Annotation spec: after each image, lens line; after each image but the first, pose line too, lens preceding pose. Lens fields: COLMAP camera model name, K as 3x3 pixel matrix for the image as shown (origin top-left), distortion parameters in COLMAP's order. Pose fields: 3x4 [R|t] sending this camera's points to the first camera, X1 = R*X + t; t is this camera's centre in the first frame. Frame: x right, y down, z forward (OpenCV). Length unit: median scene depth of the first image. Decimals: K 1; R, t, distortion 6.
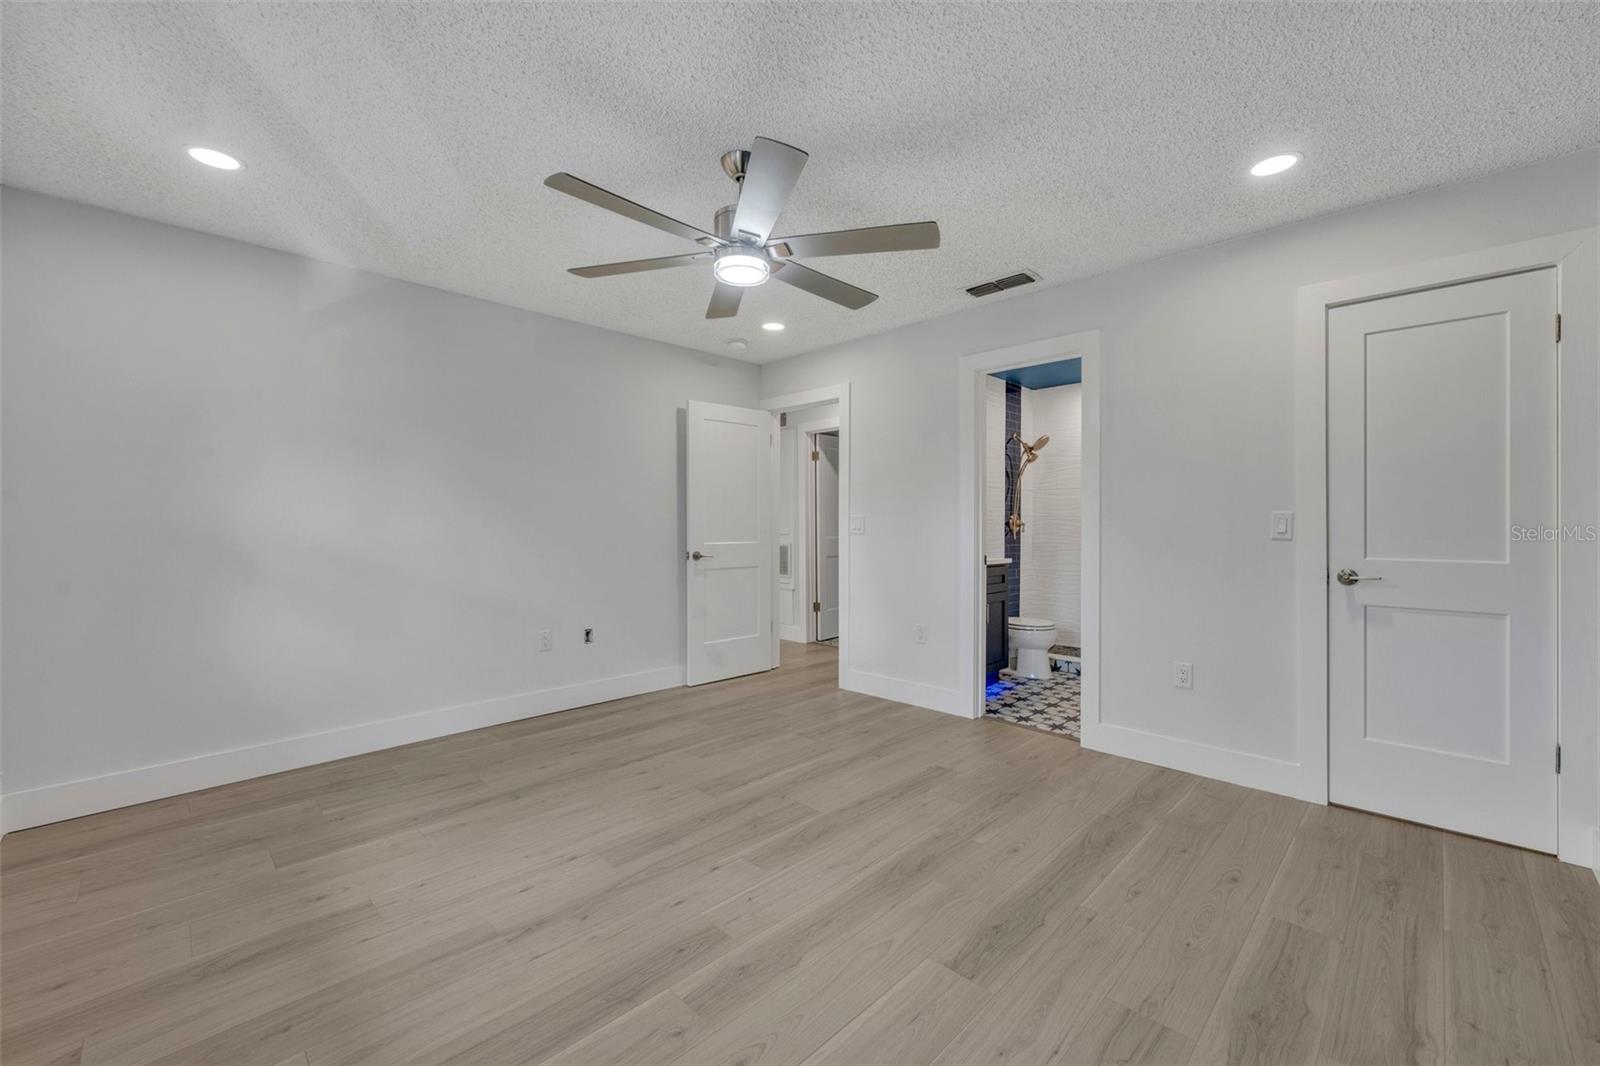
lens RADIAL K [[640.7, 0, 791.2], [0, 640.7, 520.5], [0, 0, 1]] dist [-0.000124, 0.000016]
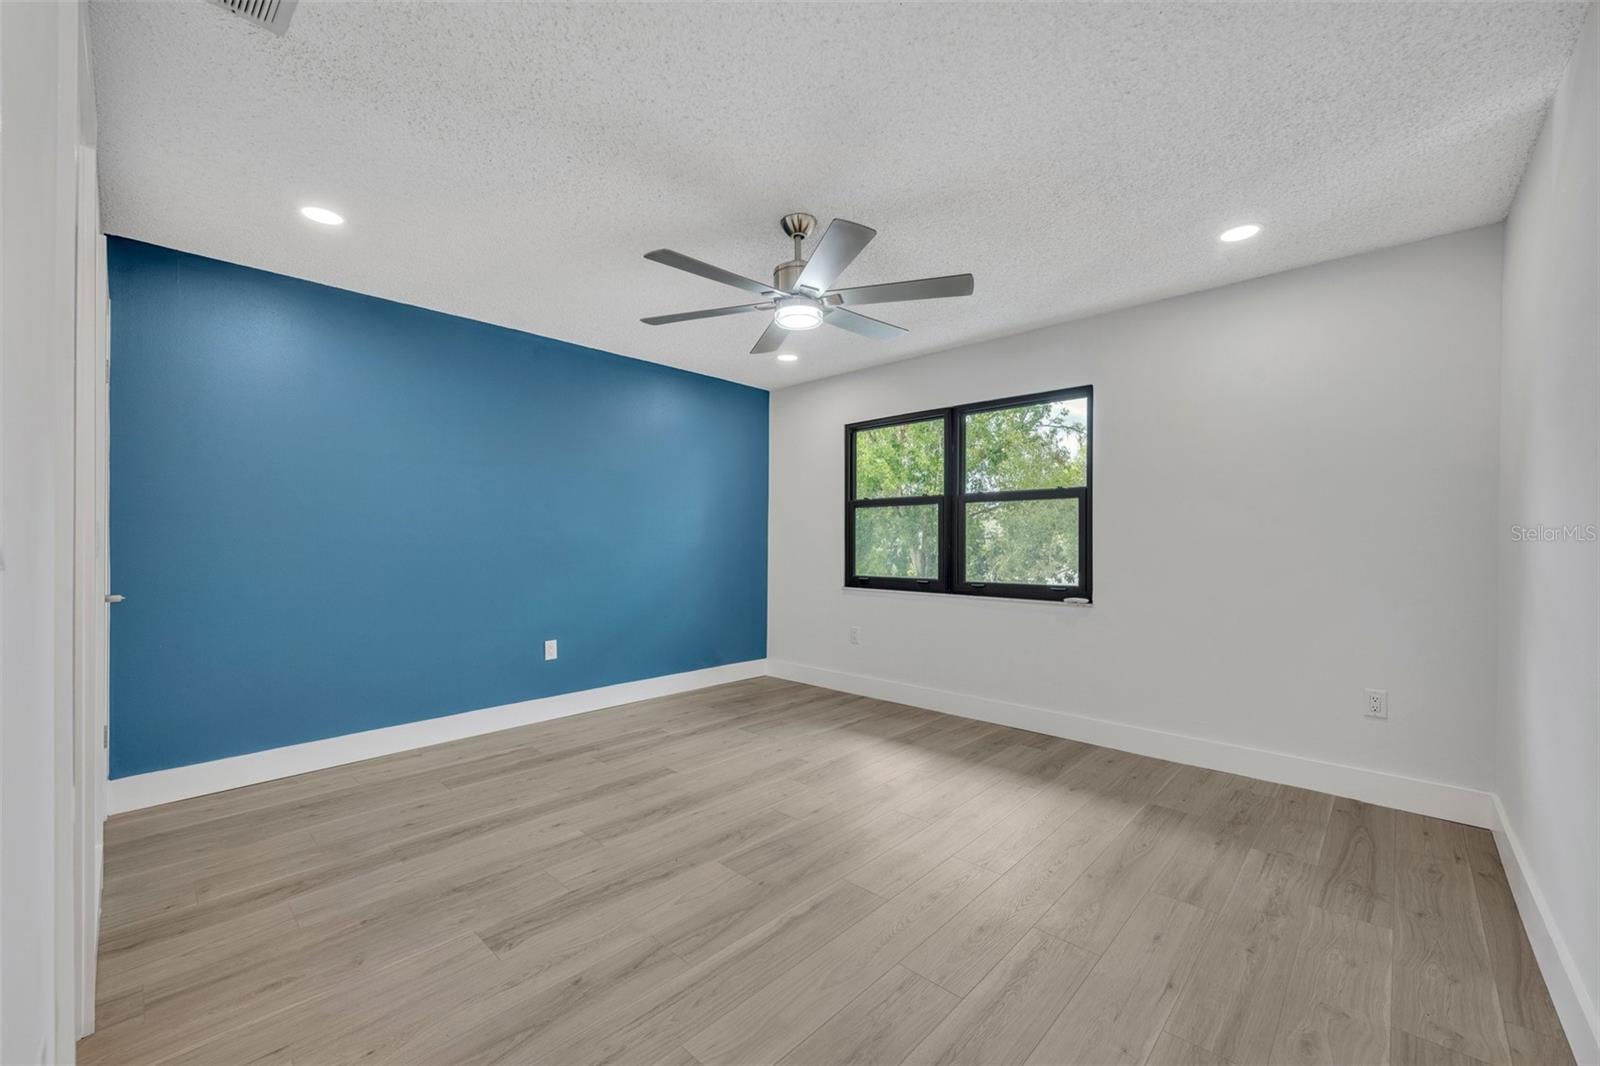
lens RADIAL K [[648.4, 0, 800.0], [0, 648.4, 533.0], [0, 0, 1]] dist [-0.001282, 0.000043]
pose [[-0.999158, -0.003822, -0.040845, -0.029204], [-0.003148, 0.999858, -0.016542, 0.014029], [0.040902, -0.016399, -0.999029, 2.022720]]
